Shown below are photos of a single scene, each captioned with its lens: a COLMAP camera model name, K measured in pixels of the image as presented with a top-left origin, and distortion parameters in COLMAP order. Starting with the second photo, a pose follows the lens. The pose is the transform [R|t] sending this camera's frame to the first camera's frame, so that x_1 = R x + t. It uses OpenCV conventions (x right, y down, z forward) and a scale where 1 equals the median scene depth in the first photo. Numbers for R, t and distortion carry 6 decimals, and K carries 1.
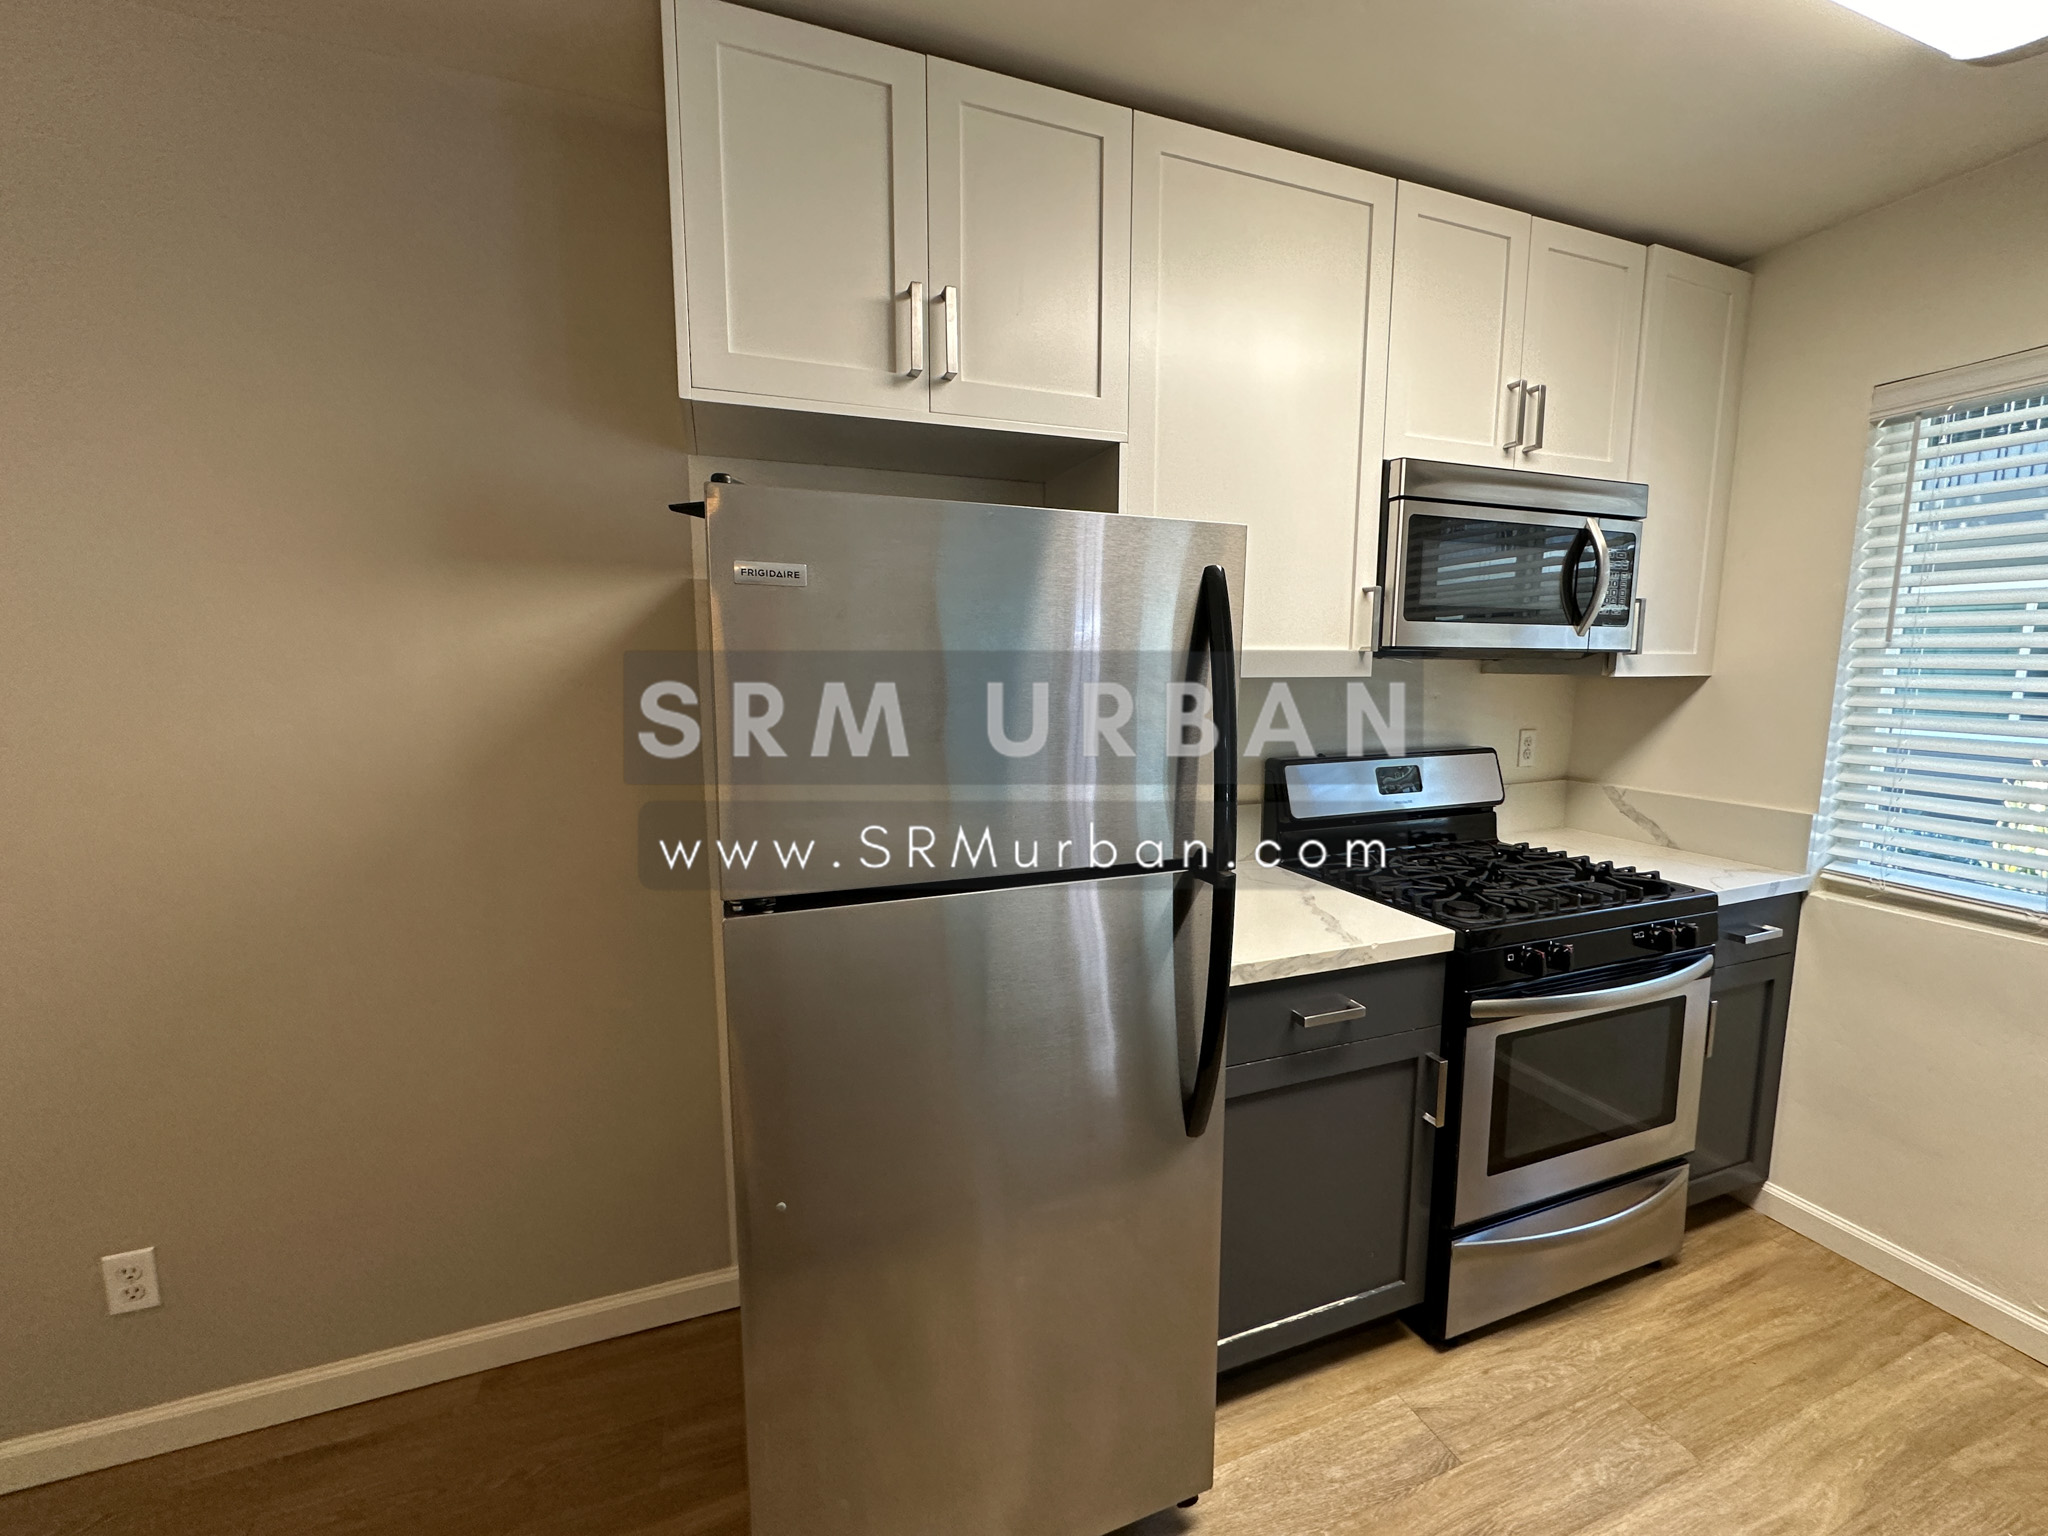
lens RADIAL K [[814.9, 0, 1020.8], [0, 814.9, 763.4], [0, 0, 1]] dist [-0.003376, 0.001003]
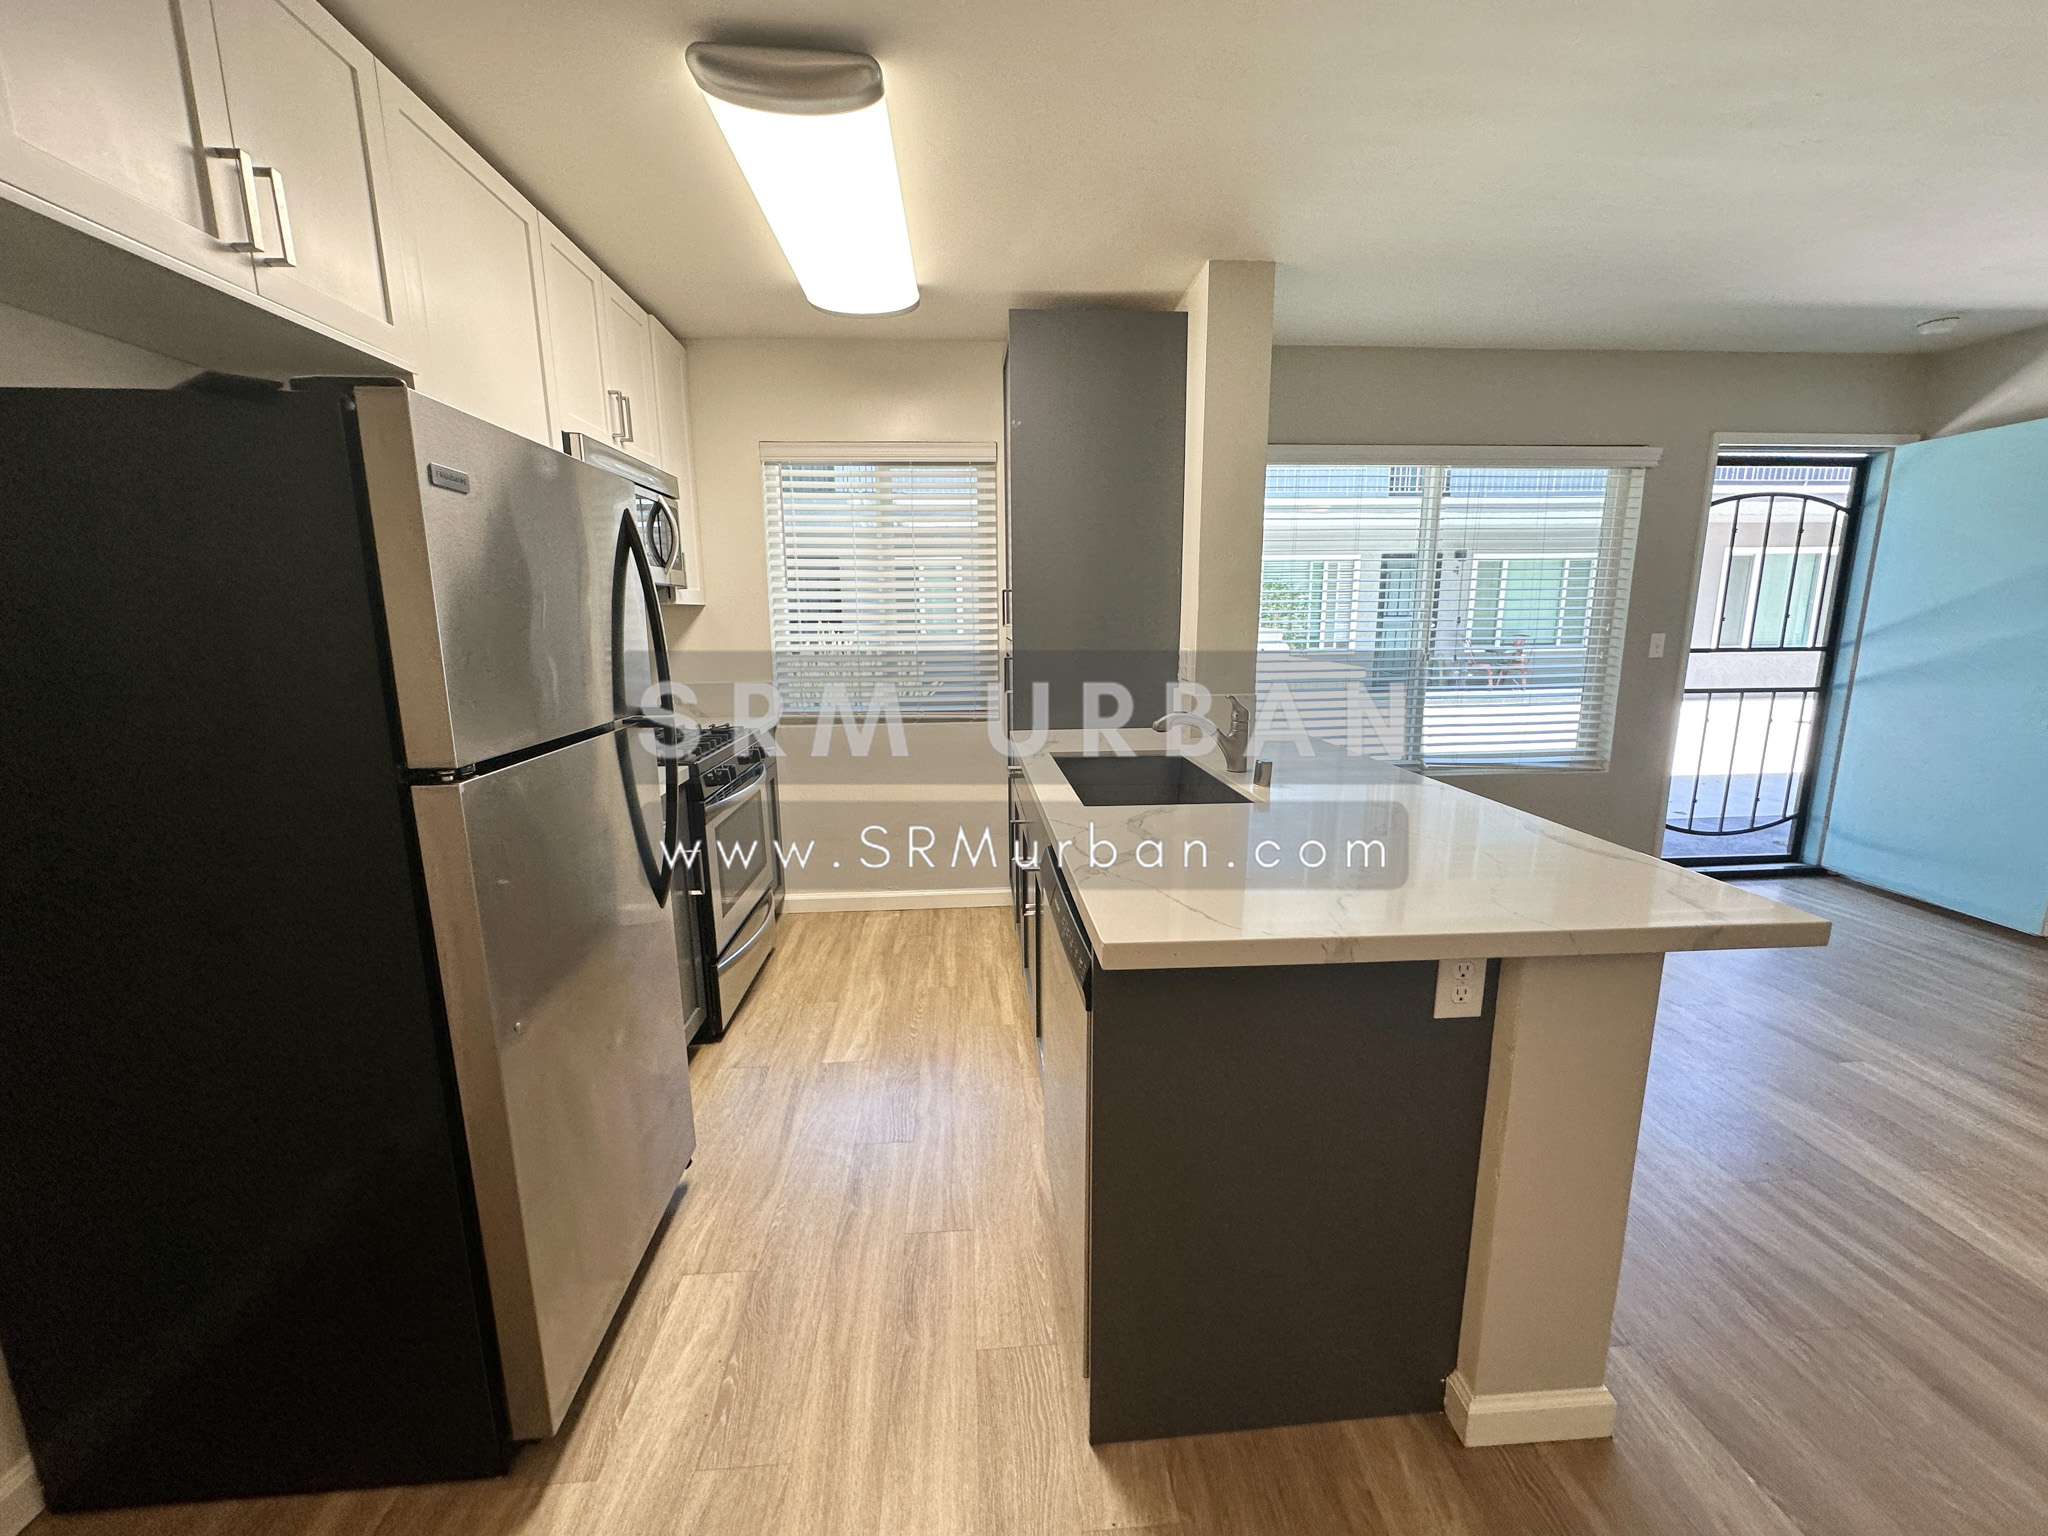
lens RADIAL K [[814.9, 0, 1027.2], [0, 814.9, 762.8], [0, 0, 1]] dist [-0.003376, 0.001003]
pose [[0.277291, -0.177695, 0.944211, -0.664881], [0.130554, 0.980602, 0.146203, 0.055172], [-0.951874, 0.082730, 0.295111, -0.050231]]
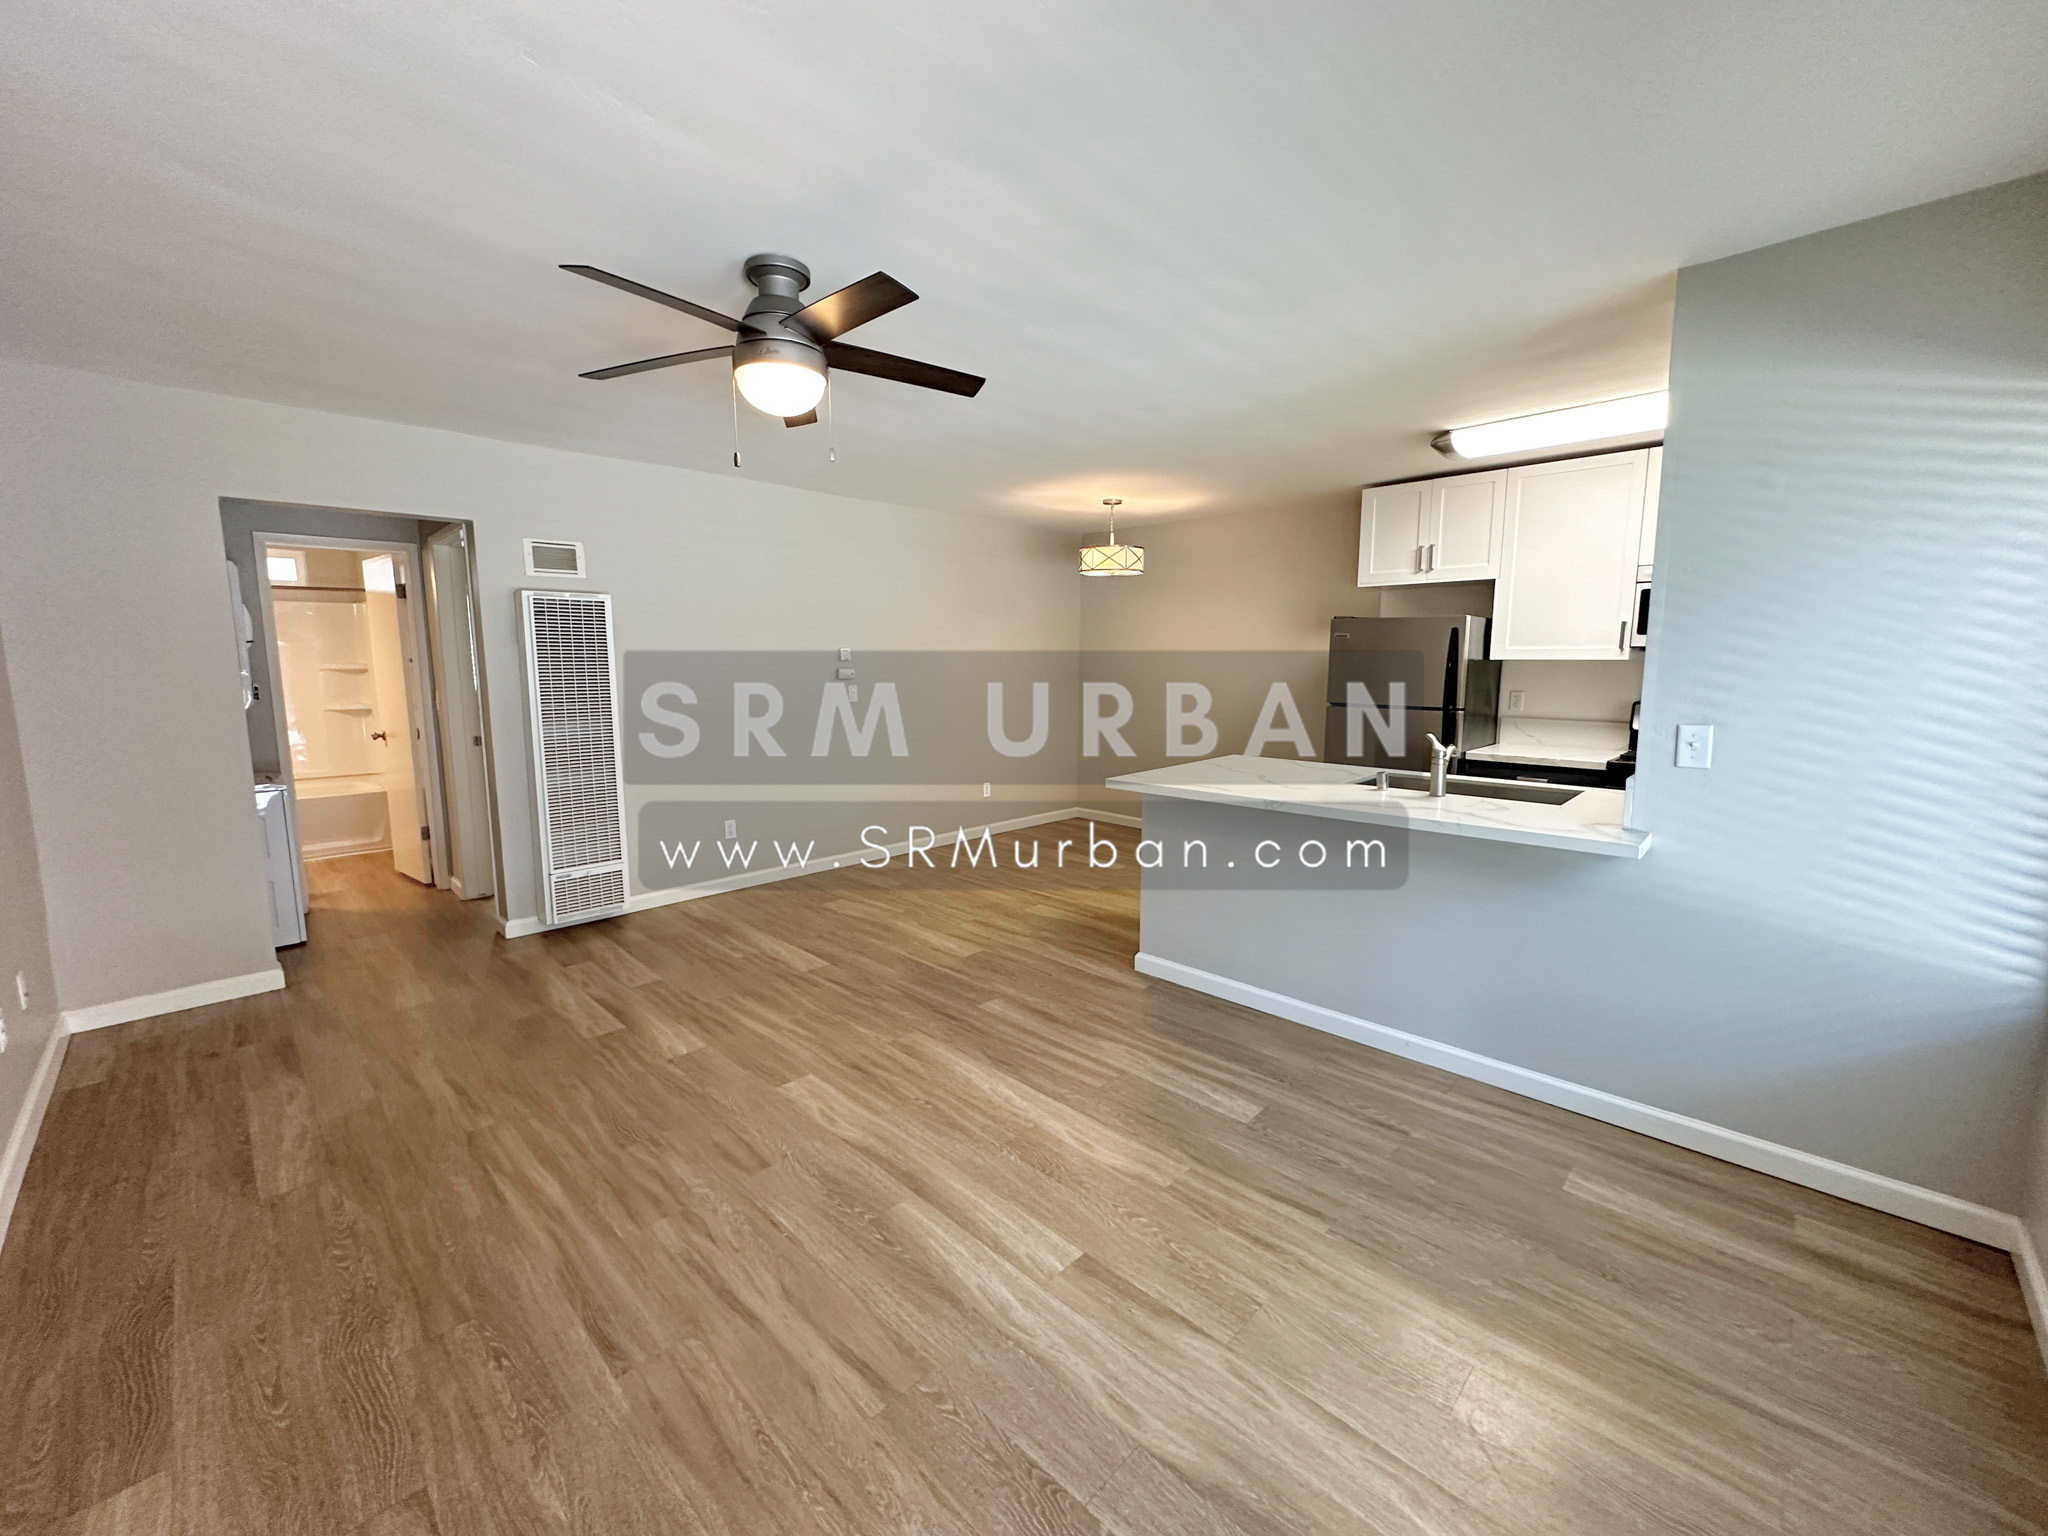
lens RADIAL K [[814.9, 0, 1024.2], [0, 814.9, 761.6], [0, 0, 1]] dist [-0.003376, 0.001003]
pose [[0.425937, 0.113152, -0.897649, 1.832297], [-0.112202, 0.991096, 0.071691, 0.207575], [0.897769, 0.070182, 0.434840, -1.524822]]
